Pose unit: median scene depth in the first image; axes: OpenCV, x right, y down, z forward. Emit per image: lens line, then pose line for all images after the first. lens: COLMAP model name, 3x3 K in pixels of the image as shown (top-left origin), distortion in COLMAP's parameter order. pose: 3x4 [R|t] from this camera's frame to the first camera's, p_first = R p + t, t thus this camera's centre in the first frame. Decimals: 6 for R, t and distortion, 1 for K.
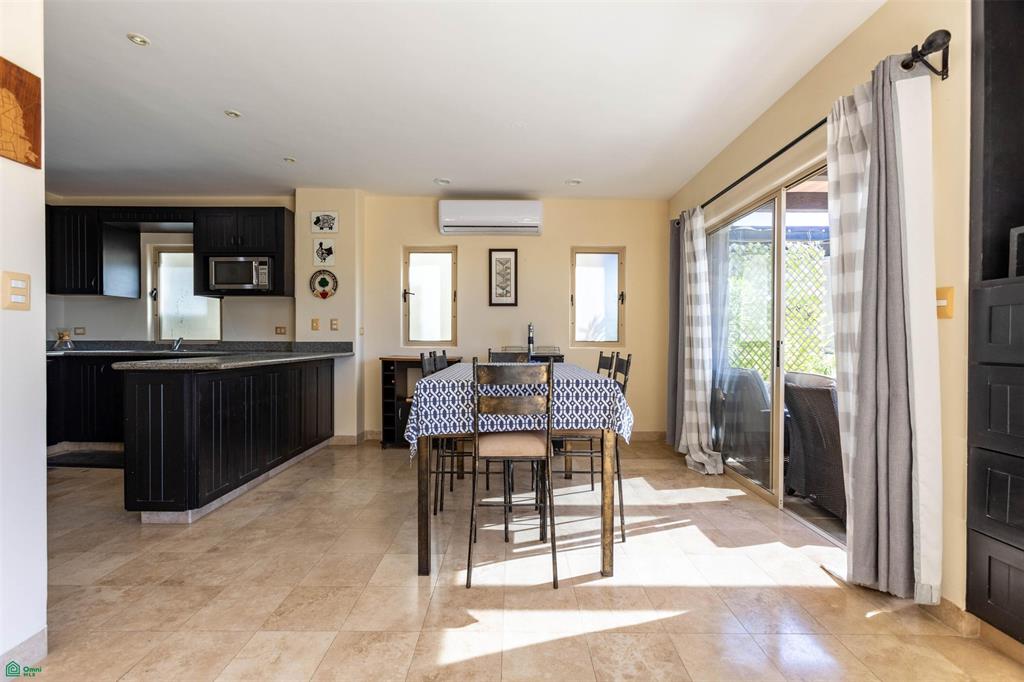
lens RADIAL K [[448.8, 0, 512.0], [0, 448.8, 341.0], [0, 0, 1]] dist [-0.001103, -0.000187]
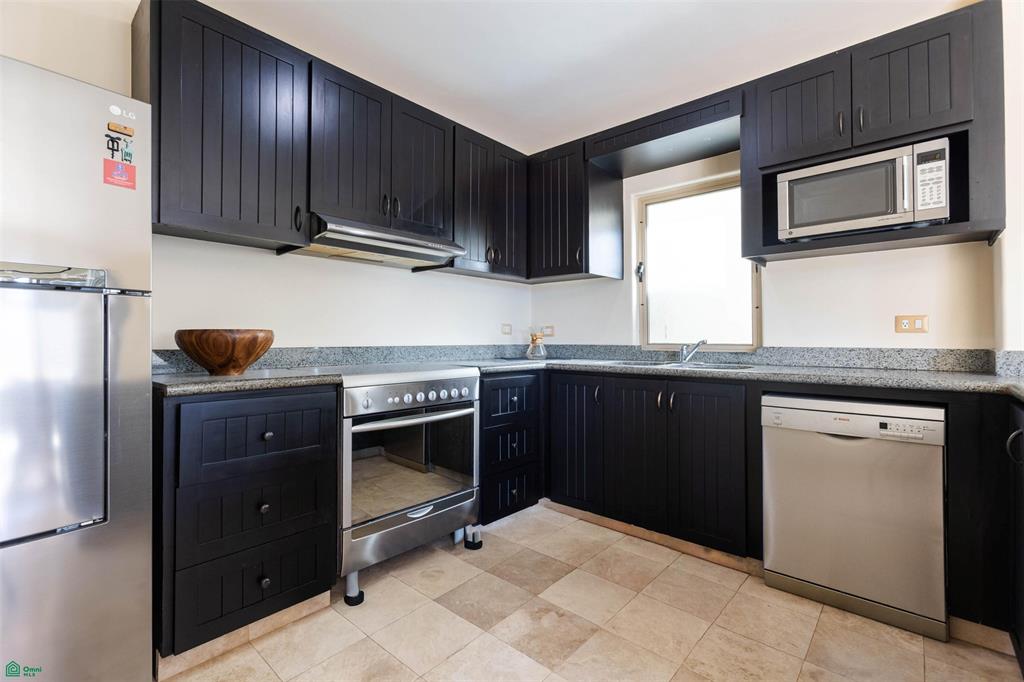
lens RADIAL K [[461.1, 0, 512.0], [0, 461.1, 341.0], [0, 0, 1]] dist [-0.000033, 0.000001]
pose [[0.753150, -0.000744, -0.657848, -0.518074], [-0.003303, 0.999982, -0.004912, -0.002855], [0.657841, 0.005873, 0.753134, 0.401305]]
